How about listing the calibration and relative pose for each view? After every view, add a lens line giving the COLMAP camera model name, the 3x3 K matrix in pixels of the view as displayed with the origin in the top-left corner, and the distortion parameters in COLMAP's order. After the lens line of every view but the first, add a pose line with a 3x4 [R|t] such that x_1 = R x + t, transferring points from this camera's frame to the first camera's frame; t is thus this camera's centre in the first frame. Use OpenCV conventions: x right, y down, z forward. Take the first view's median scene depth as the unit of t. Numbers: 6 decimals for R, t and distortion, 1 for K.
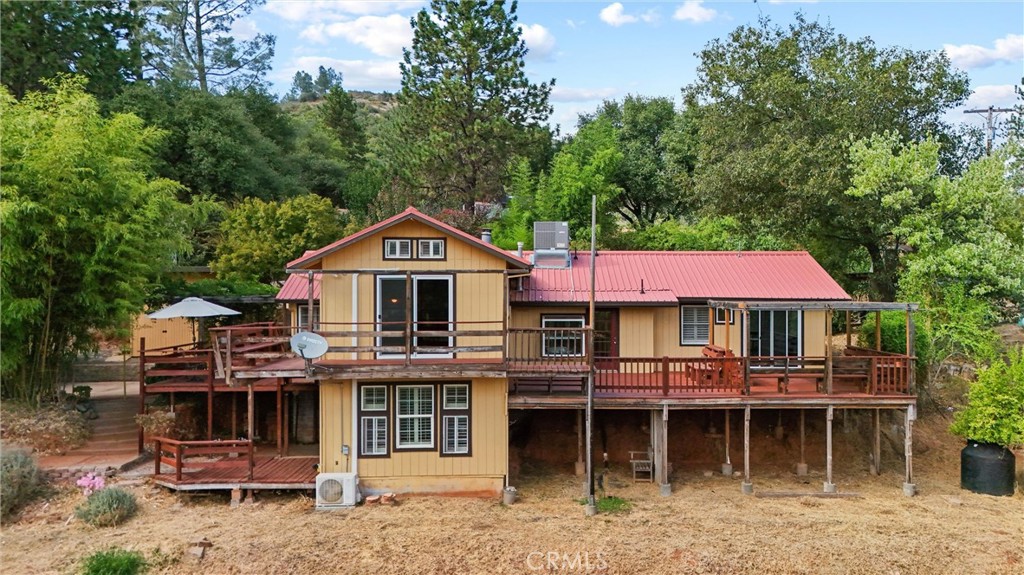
lens RADIAL K [[793.9, 0, 512.0], [0, 793.9, 287.5], [0, 0, 1]] dist [0.074258, -0.000763]
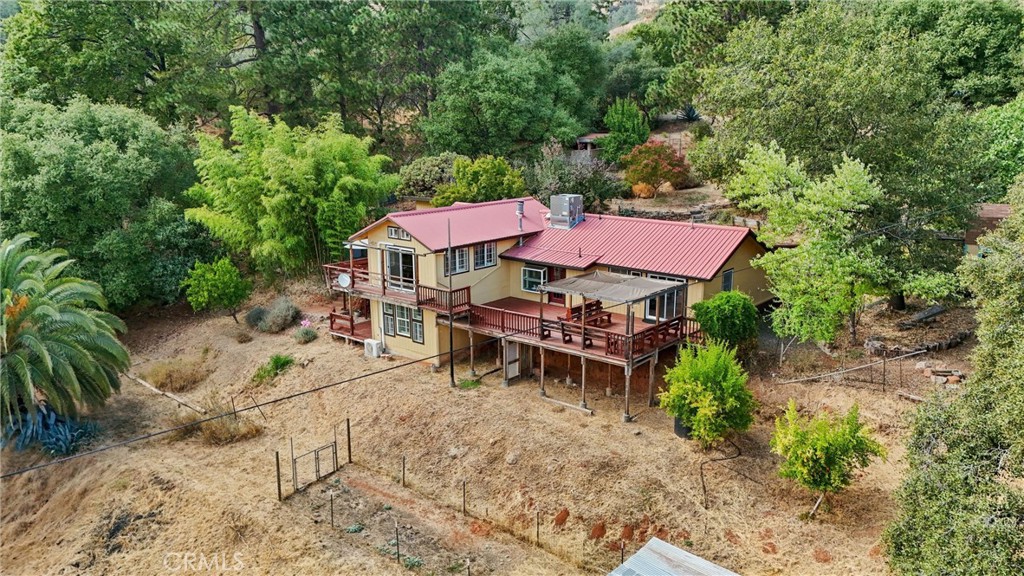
lens RADIAL K [[793.9, 0, 512.0], [0, 793.9, 288.0], [0, 0, 1]] dist [0.074258, -0.000763]
pose [[0.741876, 0.142620, -0.655194, 1.323328], [0.013252, 0.973809, 0.226980, -0.345141], [0.670406, -0.177074, 0.720556, -0.196052]]
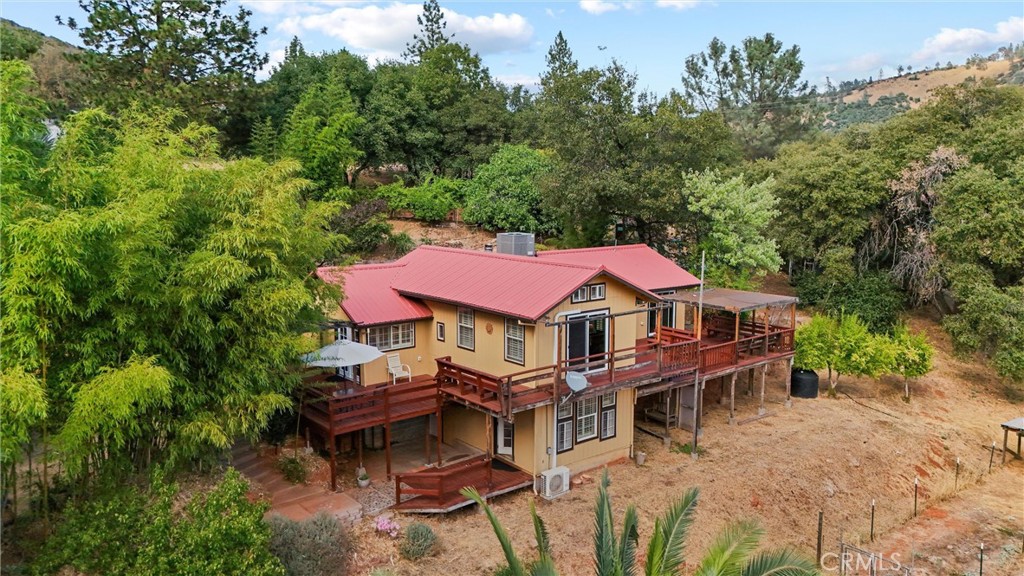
lens RADIAL K [[793.9, 0, 512.0], [0, 793.9, 288.0], [0, 0, 1]] dist [0.074258, -0.000763]
pose [[0.791693, -0.085574, 0.604897, -1.017304], [0.005708, 0.991134, 0.132744, -0.232067], [-0.610893, -0.101640, 0.785162, 0.043670]]
